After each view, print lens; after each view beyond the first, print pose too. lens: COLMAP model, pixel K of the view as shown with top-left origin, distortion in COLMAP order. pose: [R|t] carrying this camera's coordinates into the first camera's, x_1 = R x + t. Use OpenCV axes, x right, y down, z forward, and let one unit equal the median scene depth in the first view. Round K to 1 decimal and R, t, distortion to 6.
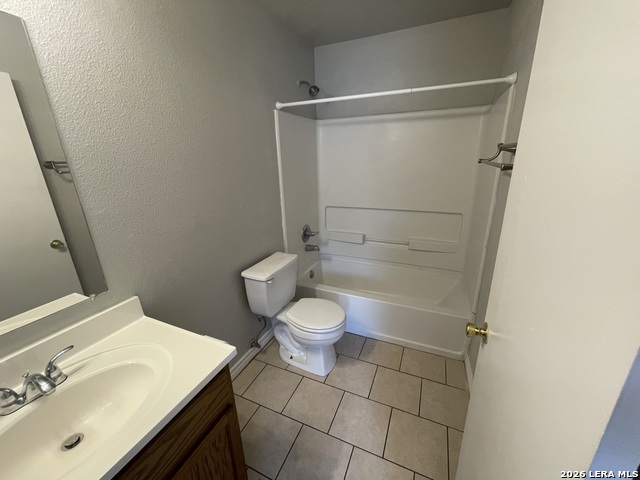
lens RADIAL K [[259.7, 0, 319.8], [0, 259.7, 241.5], [0, 0, 1]] dist [0.002048, -0.002043]
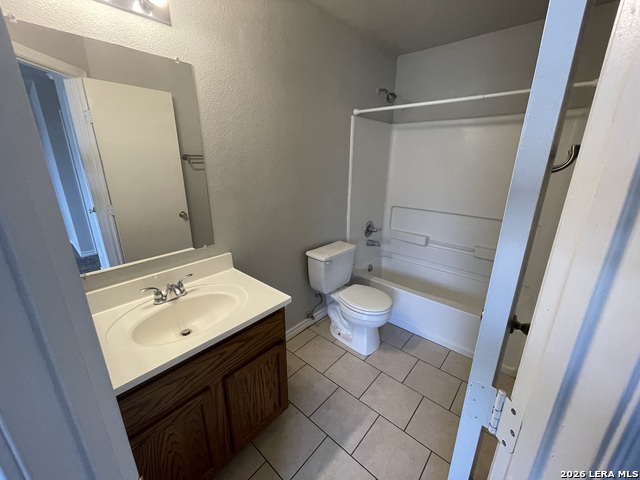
lens RADIAL K [[259.7, 0, 321.1], [0, 259.7, 240.0], [0, 0, 1]] dist [0.002048, -0.002043]
pose [[0.955388, 0.119863, -0.269937, 0.069843], [-0.122661, 0.992427, 0.006543, 0.041633], [0.268677, 0.026860, 0.962856, -0.117563]]
